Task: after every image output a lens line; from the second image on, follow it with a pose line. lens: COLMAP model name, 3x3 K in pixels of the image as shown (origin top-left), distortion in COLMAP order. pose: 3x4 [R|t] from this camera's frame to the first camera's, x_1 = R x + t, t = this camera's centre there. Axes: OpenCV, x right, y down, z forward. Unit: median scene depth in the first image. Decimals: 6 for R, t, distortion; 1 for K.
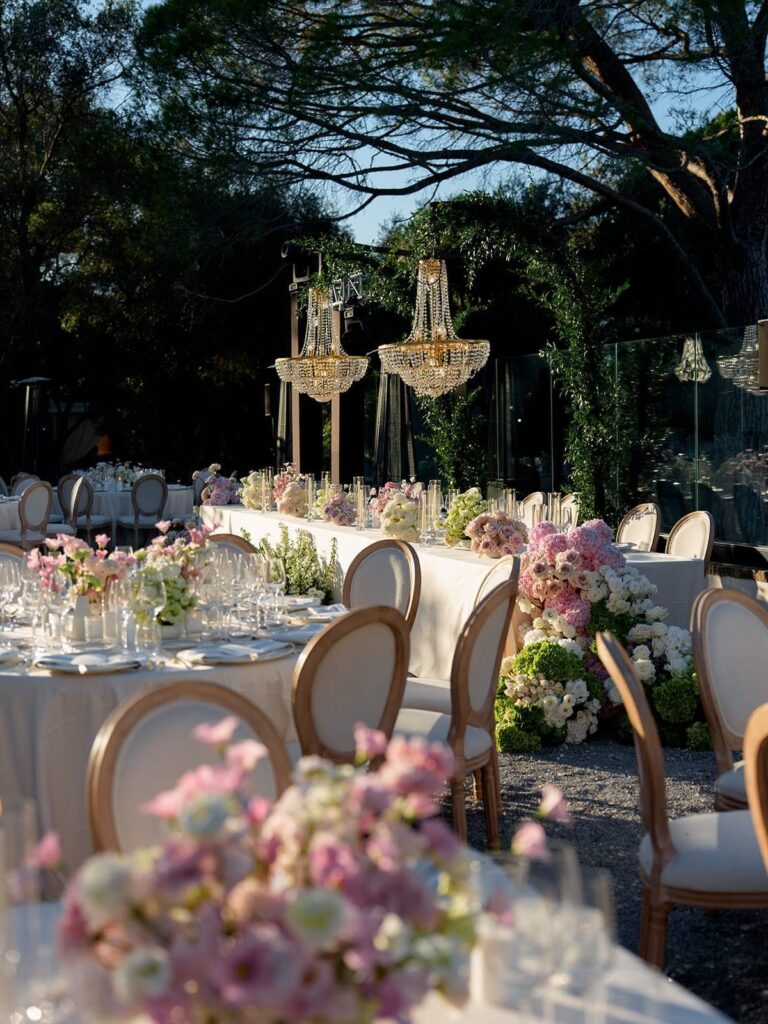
lens RADIAL K [[3123.7, 0, 384.0], [0, 3123.7, 512.0], [0, 0, 1]] dist [0.038709, -0.157448]
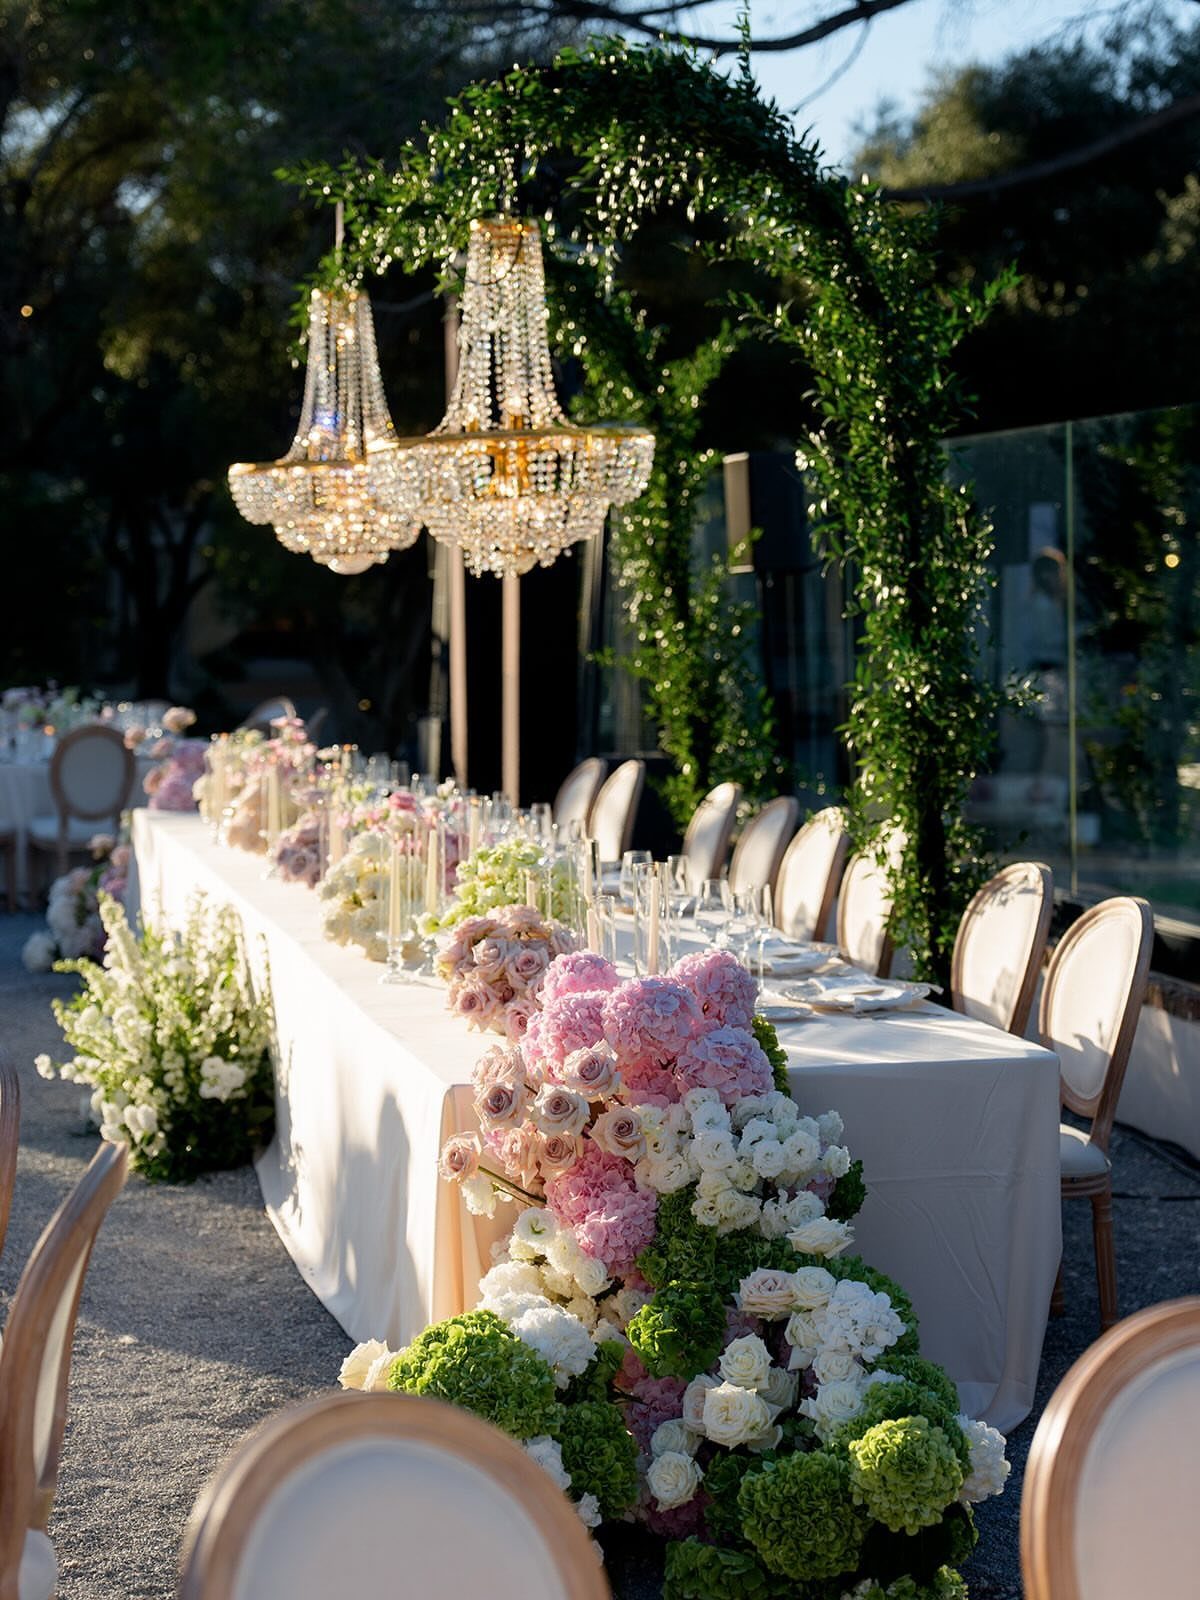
lens RADIAL K [[4880.9, 0, 600.0], [0, 4880.9, 800.0], [0, 0, 1]] dist [0.038709, -0.157448]
pose [[0.970652, 0.011994, -0.240189, 0.173209], [-0.000329, 0.998821, 0.048545, -0.038433], [0.240488, -0.047041, 0.969511, 0.414785]]
